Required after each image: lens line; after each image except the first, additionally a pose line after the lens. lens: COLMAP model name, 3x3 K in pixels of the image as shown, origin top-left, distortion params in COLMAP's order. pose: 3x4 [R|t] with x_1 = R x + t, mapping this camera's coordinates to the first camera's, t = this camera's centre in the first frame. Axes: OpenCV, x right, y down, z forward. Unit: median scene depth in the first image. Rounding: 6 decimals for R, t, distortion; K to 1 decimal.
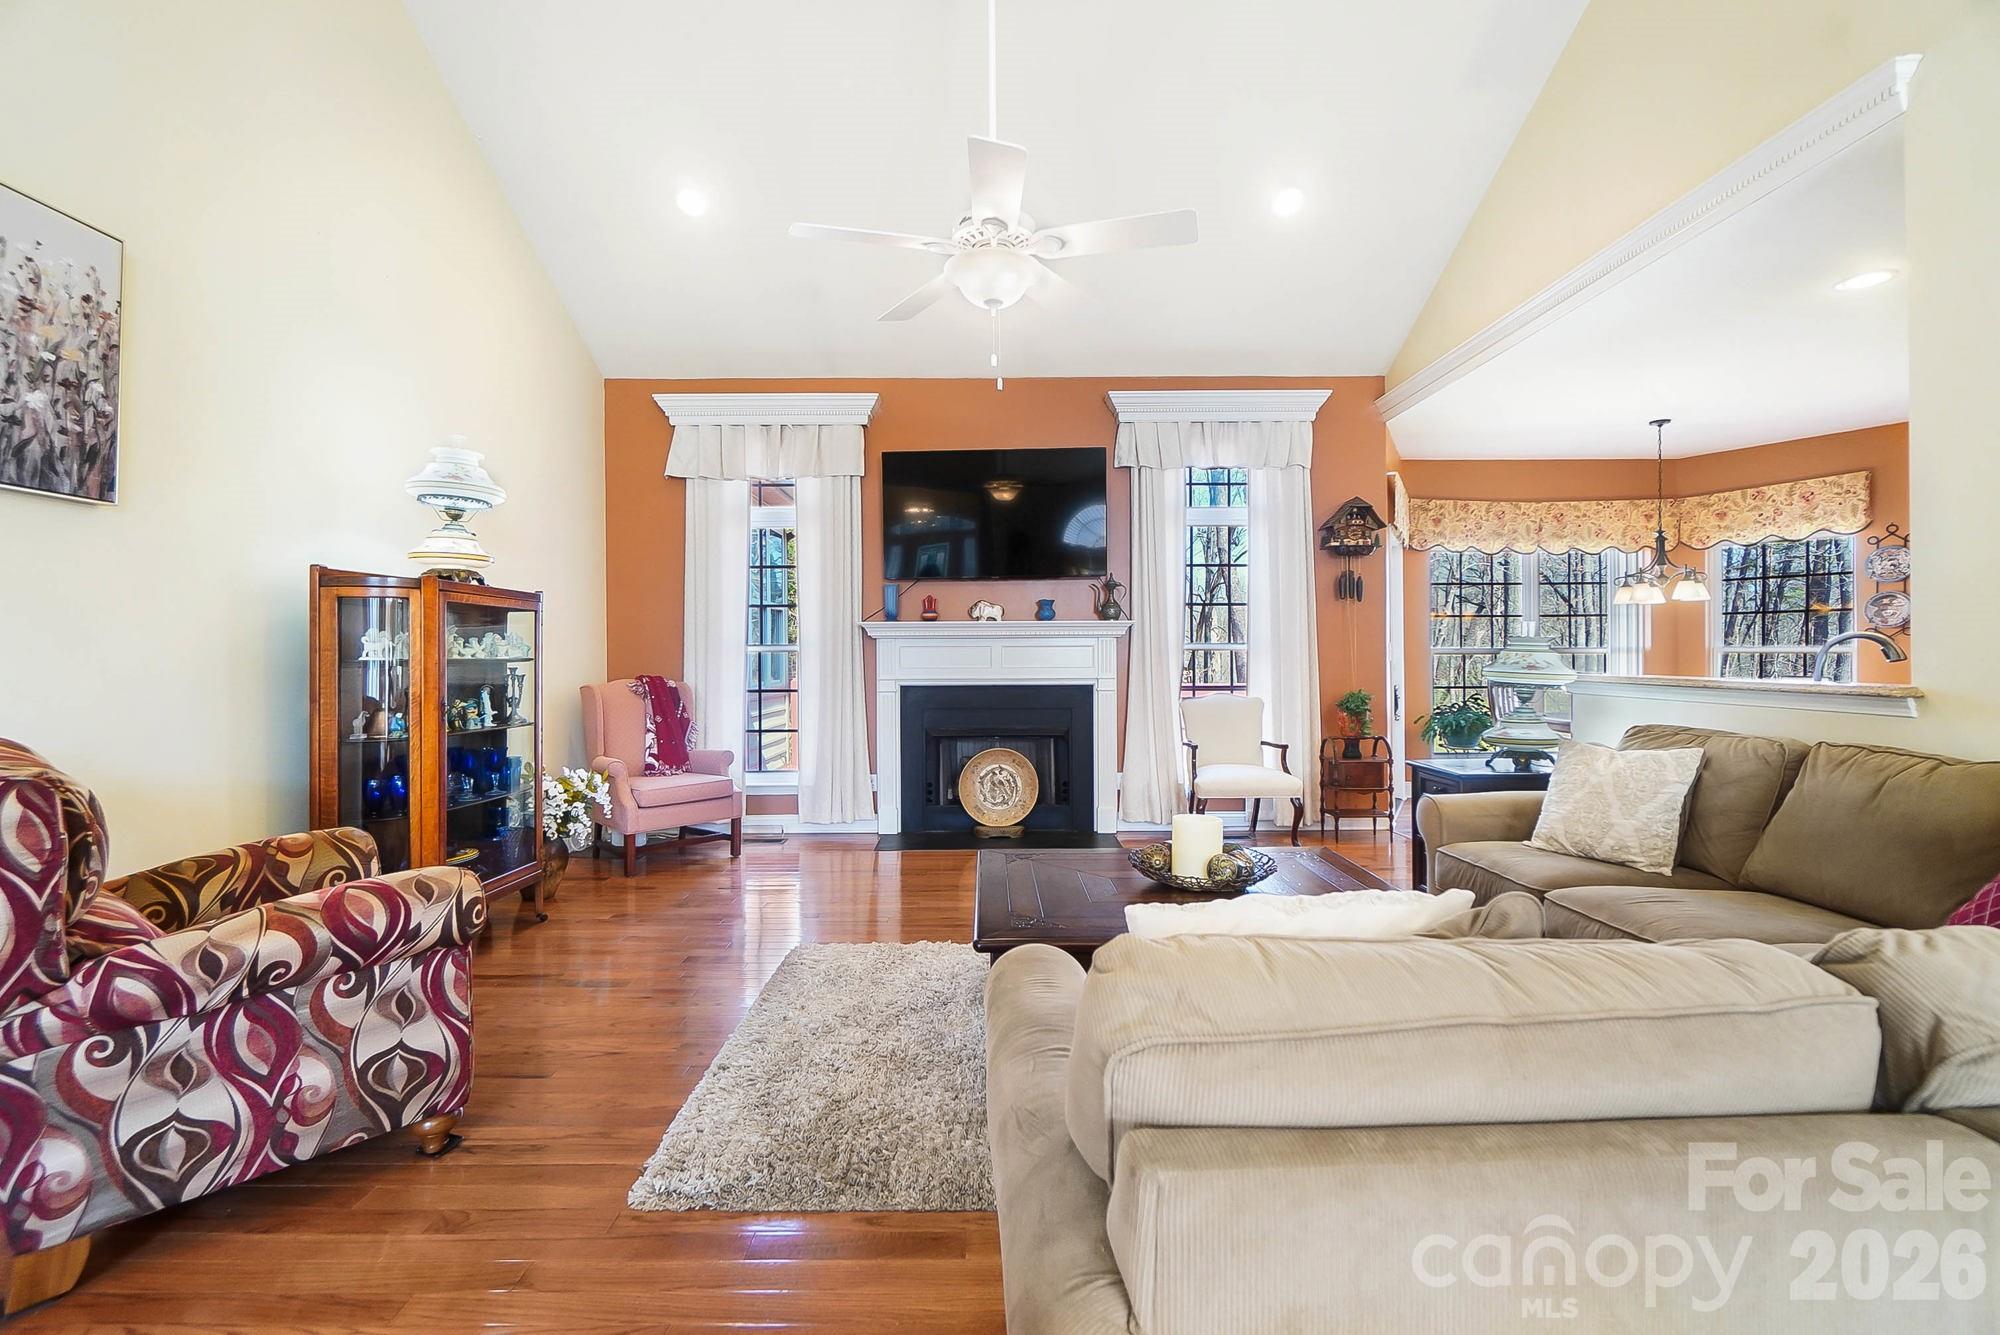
lens RADIAL K [[870.7, 0, 992.8], [0, 870.7, 655.3], [0, 0, 1]] dist [-0.002867, -0.000617]
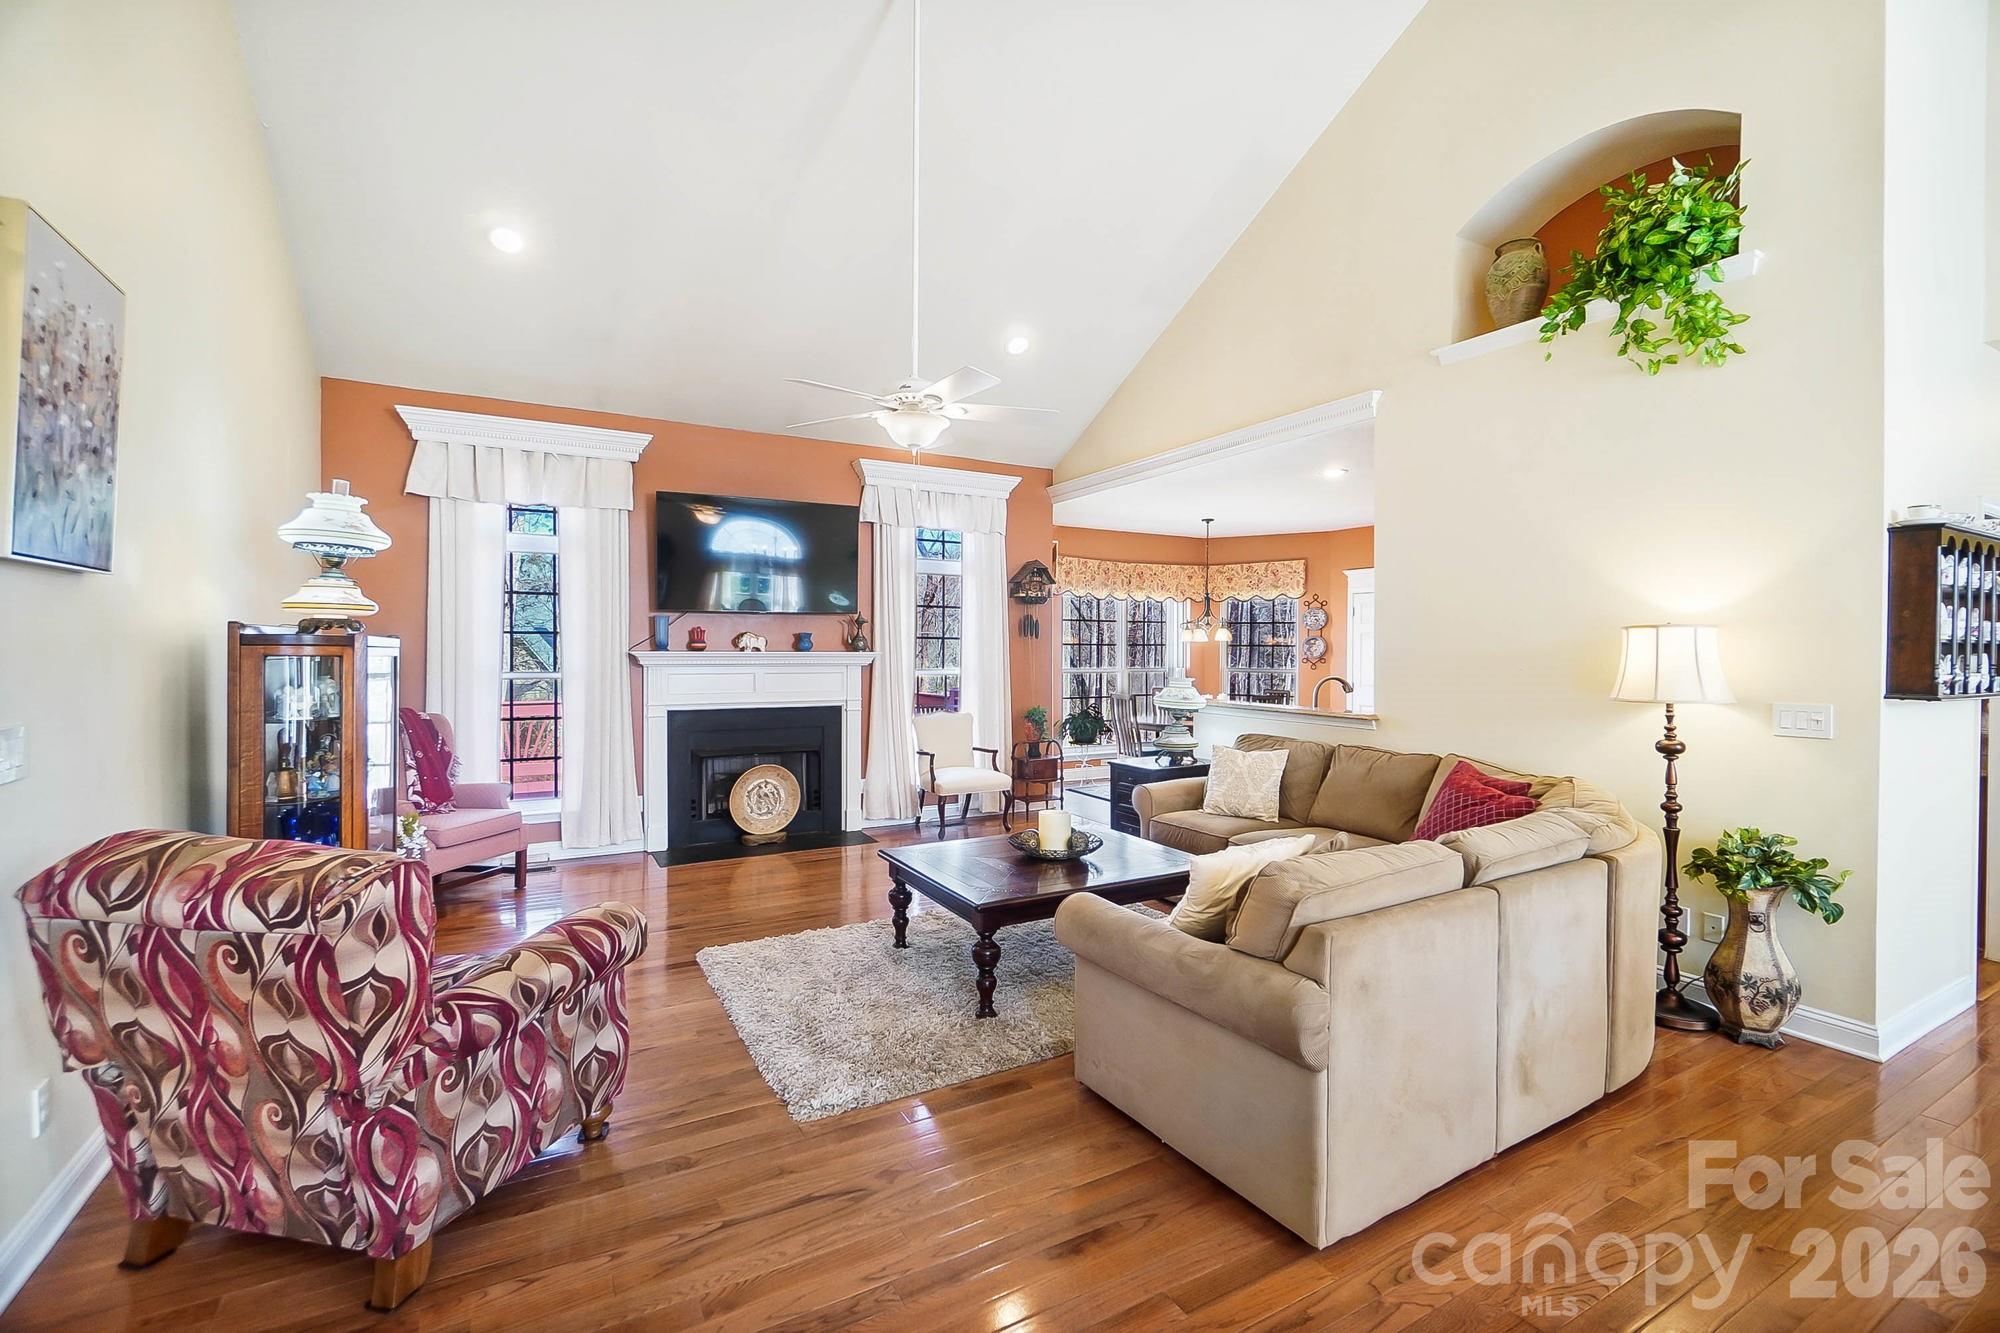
lens RADIAL K [[864.2, 0, 1000.7], [0, 864.2, 649.4], [0, 0, 1]] dist [-0.001192, -0.000335]
pose [[0.872935, 0.009218, 0.487750, -0.271881], [-0.009828, 0.999951, -0.001309, -0.043448], [-0.487738, -0.003651, 0.872983, -0.123950]]
